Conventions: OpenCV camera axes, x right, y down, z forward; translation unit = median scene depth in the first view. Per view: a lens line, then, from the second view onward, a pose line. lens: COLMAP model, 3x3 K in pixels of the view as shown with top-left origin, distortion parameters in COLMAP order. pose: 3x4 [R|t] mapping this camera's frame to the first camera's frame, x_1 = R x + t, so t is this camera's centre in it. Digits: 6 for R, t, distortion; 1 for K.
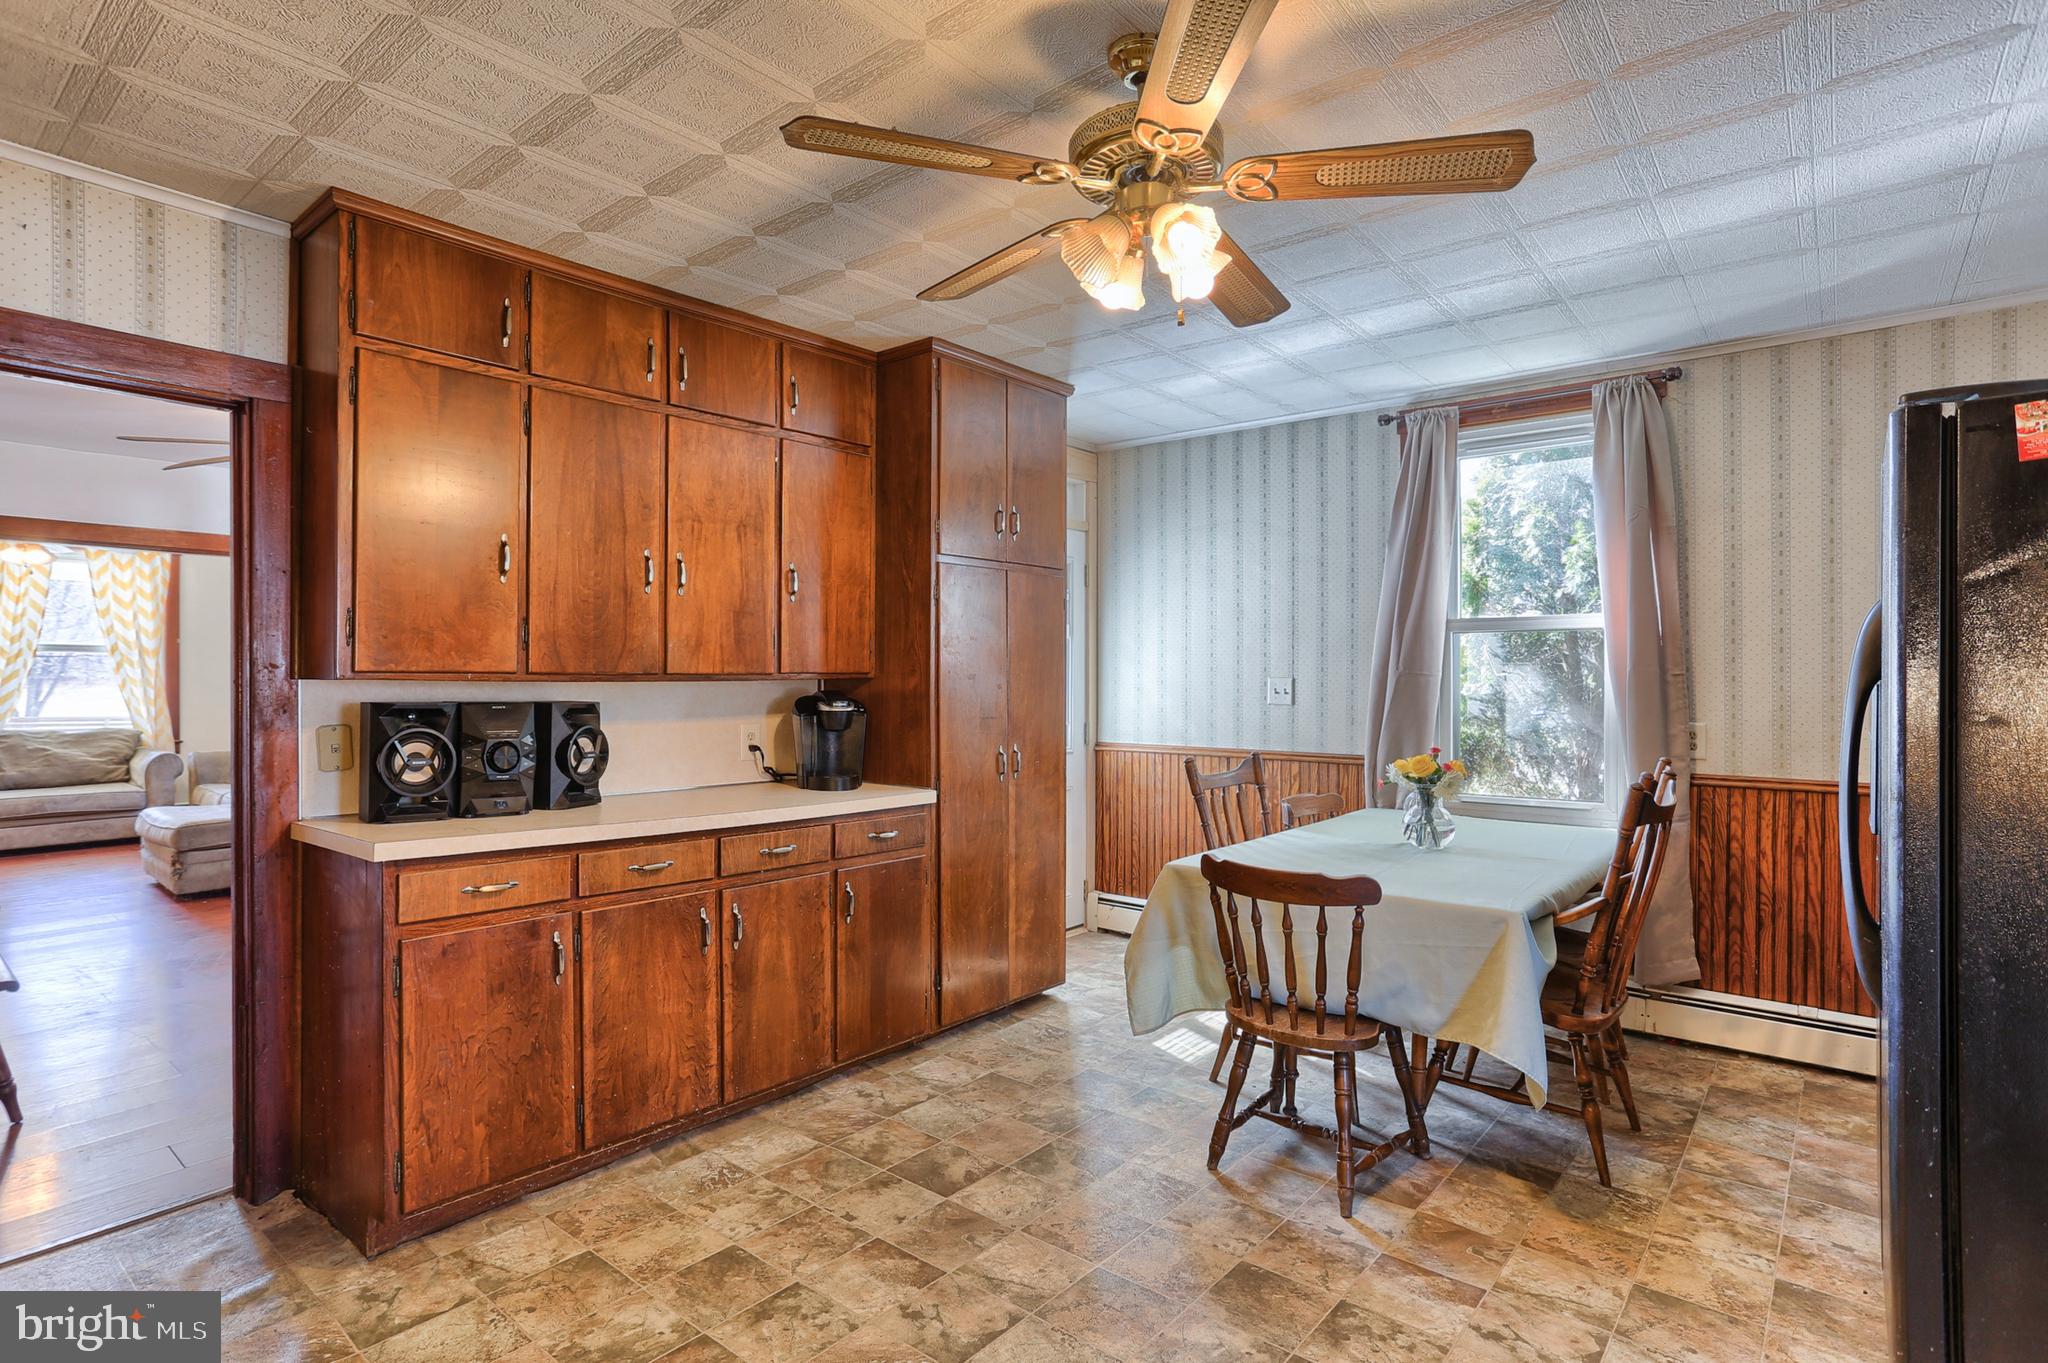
lens RADIAL K [[1026.2, 0, 1040.8], [0, 1026.2, 680.5], [0, 0, 1]] dist [-0.025527, 0.014481]
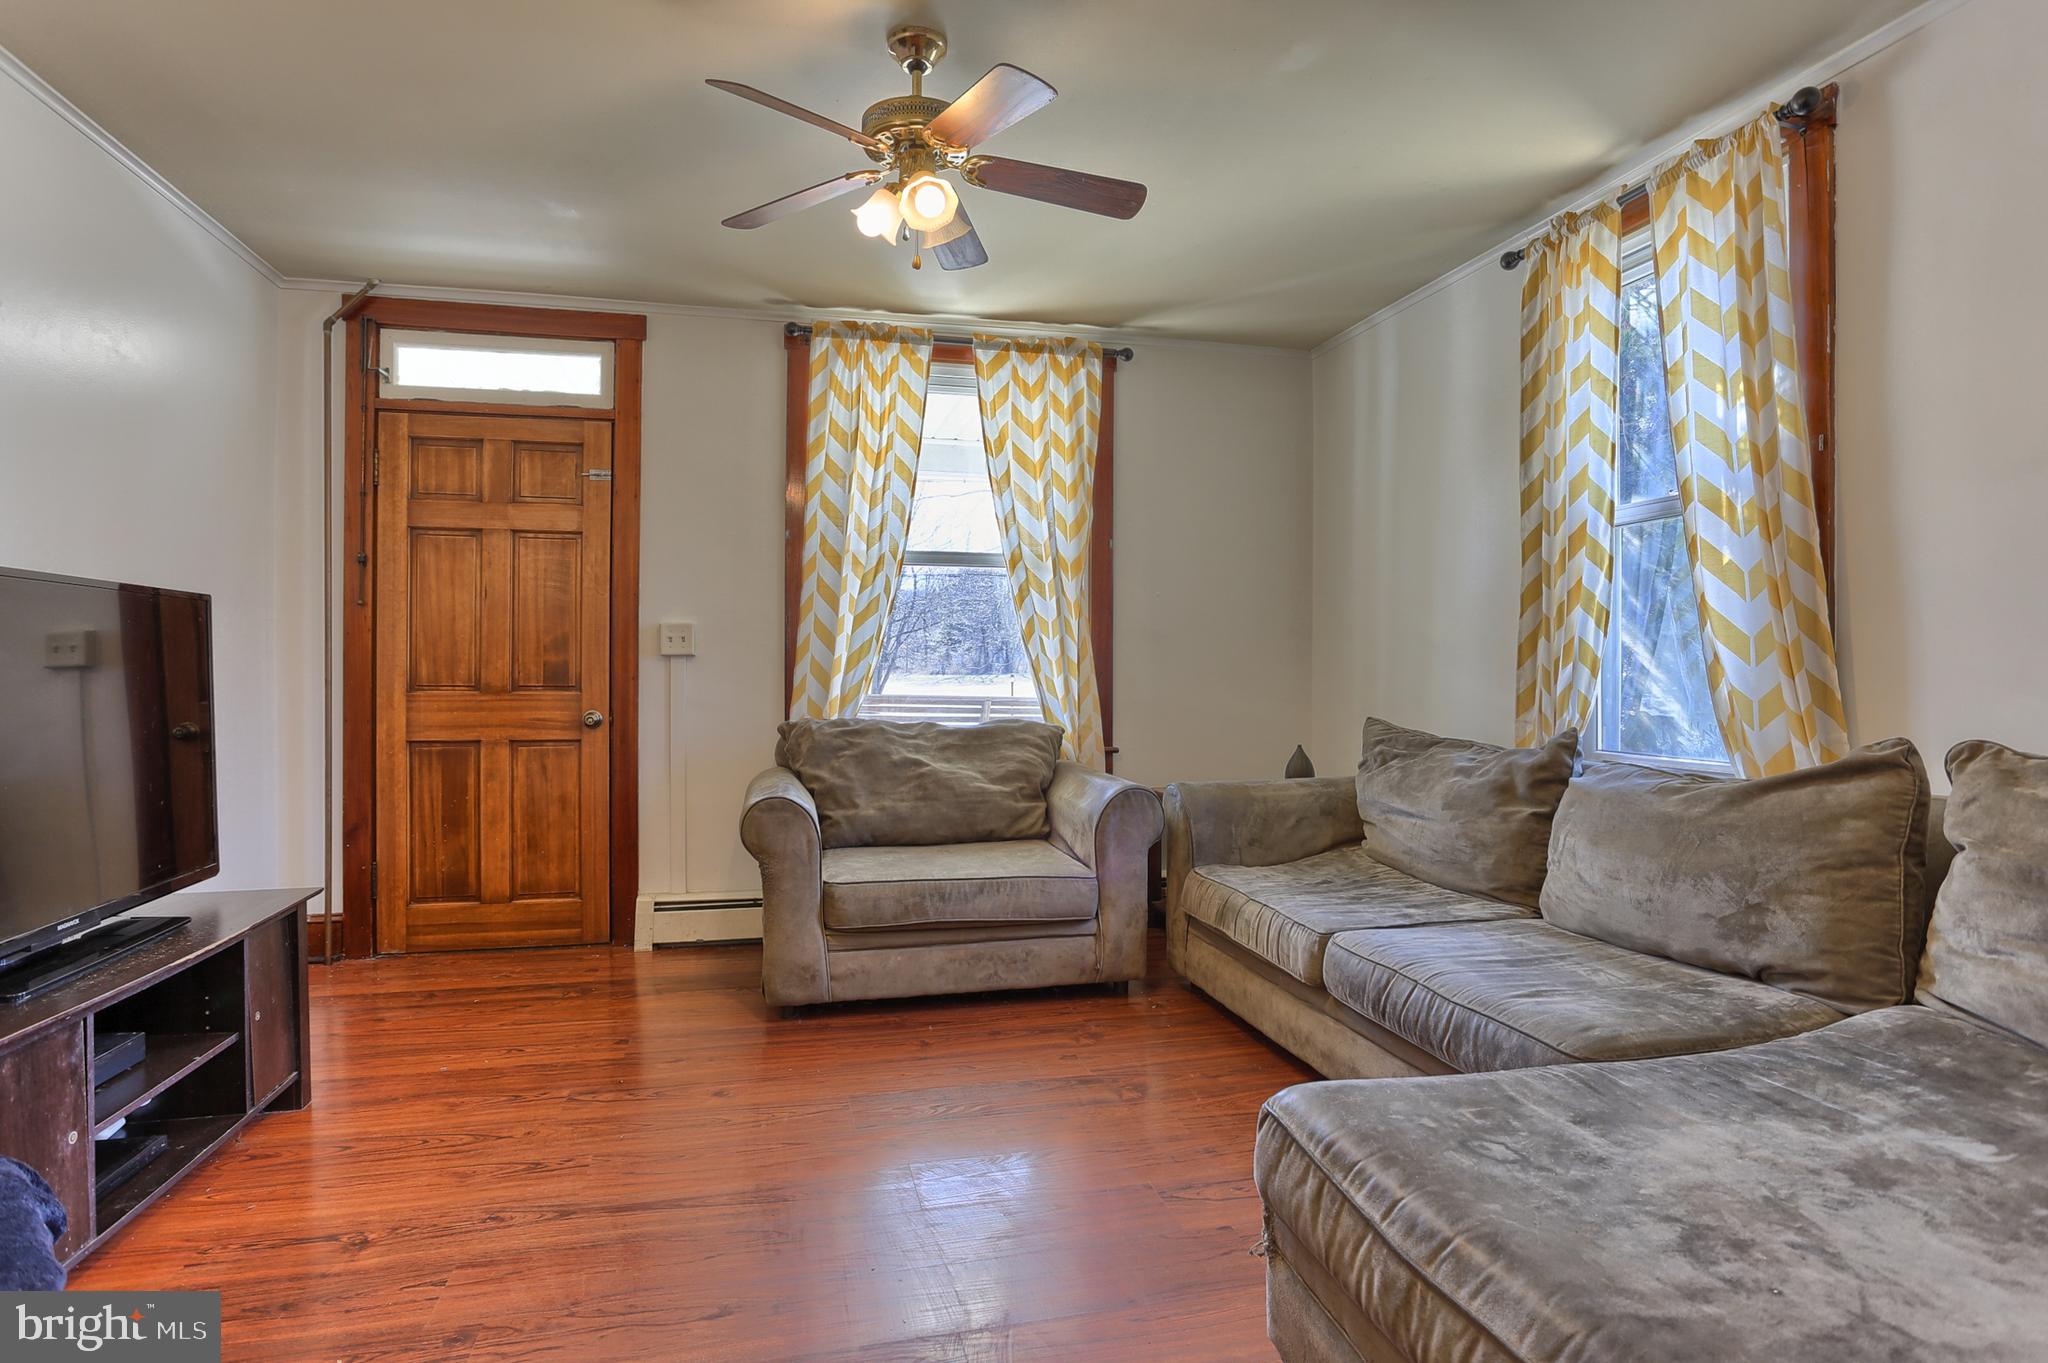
lens RADIAL K [[1022.6, 0, 1016.6], [0, 1022.6, 668.8], [0, 0, 1]] dist [-0.016076, 0.004323]
pose [[0.801856, 0.002145, -0.597514, -0.653276], [-0.003446, 0.999994, -0.001035, 0.024196], [0.597508, 0.002889, 0.801858, 0.638747]]
